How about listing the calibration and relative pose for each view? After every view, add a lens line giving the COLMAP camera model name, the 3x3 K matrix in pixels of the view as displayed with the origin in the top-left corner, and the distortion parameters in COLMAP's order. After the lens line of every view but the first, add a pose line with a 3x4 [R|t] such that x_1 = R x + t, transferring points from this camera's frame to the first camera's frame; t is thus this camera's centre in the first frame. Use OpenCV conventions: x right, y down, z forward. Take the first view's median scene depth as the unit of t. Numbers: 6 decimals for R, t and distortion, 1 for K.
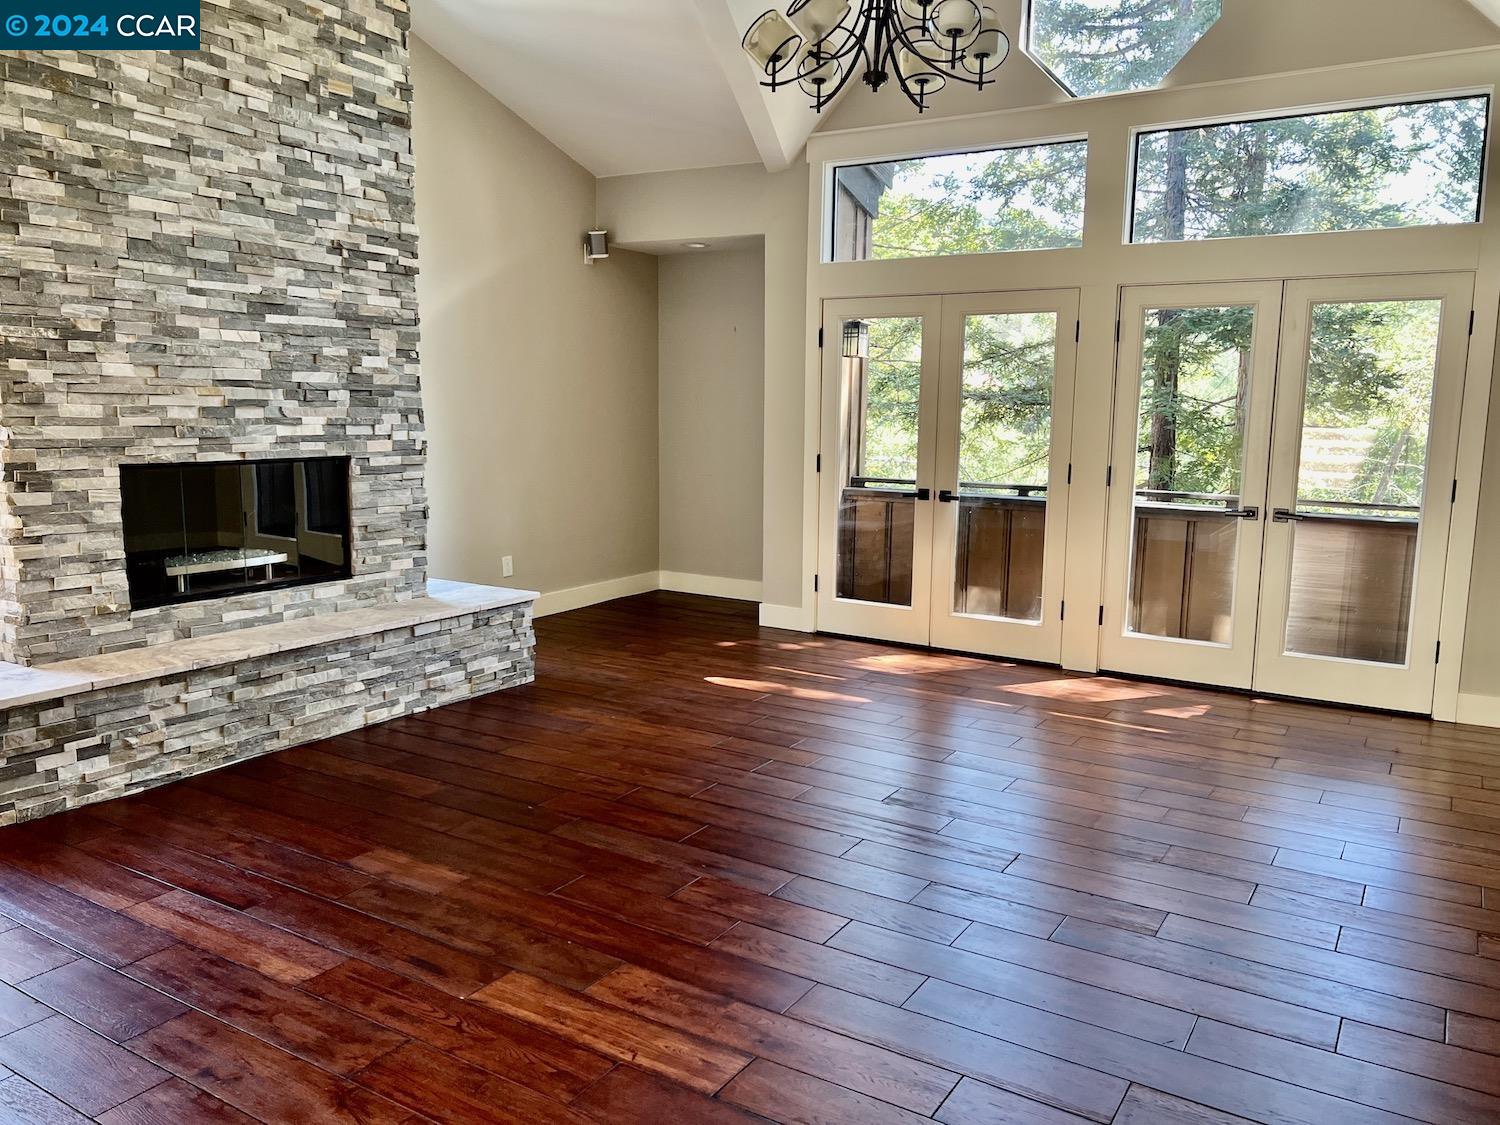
lens RADIAL K [[1134.0, 0, 750.8], [0, 1134.0, 564.6], [0, 0, 1]] dist [0.032791, -0.041398]
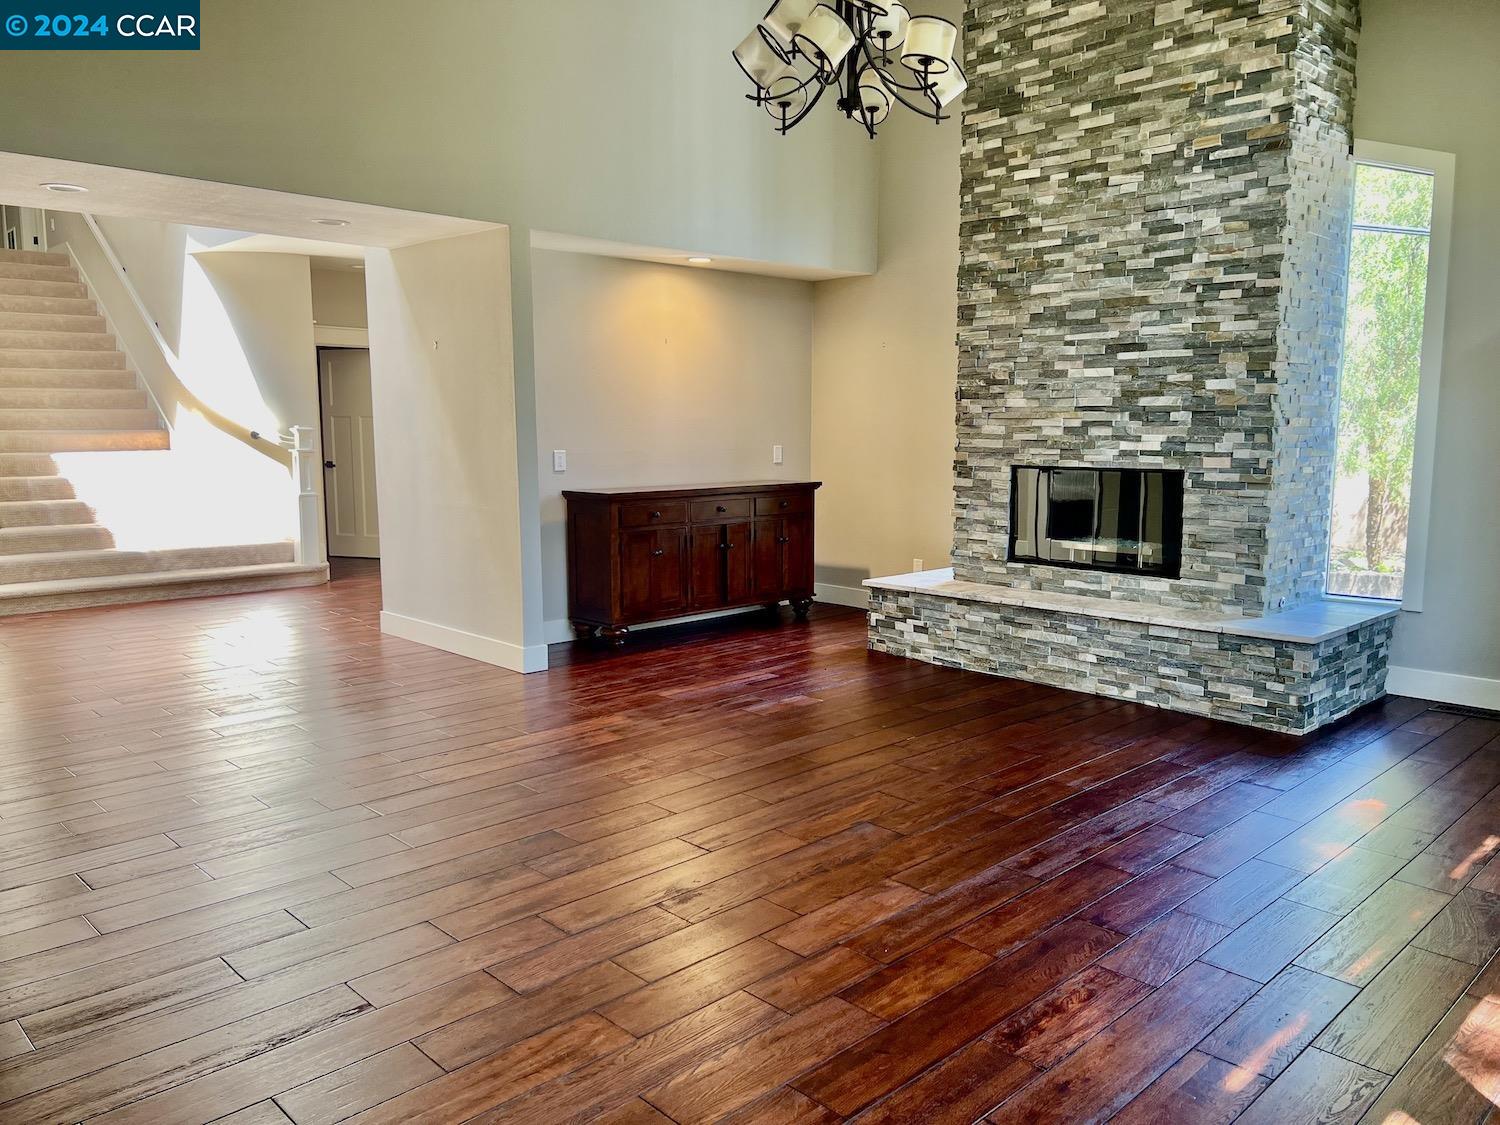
lens RADIAL K [[1134.0, 0, 751.5], [0, 1134.0, 564.4], [0, 0, 1]] dist [0.032791, -0.041398]
pose [[-0.250366, 0.109716, -0.961914, 0.910566], [-0.137899, 0.979386, 0.147601, -0.120509], [0.958280, 0.169601, -0.230075, 0.938420]]
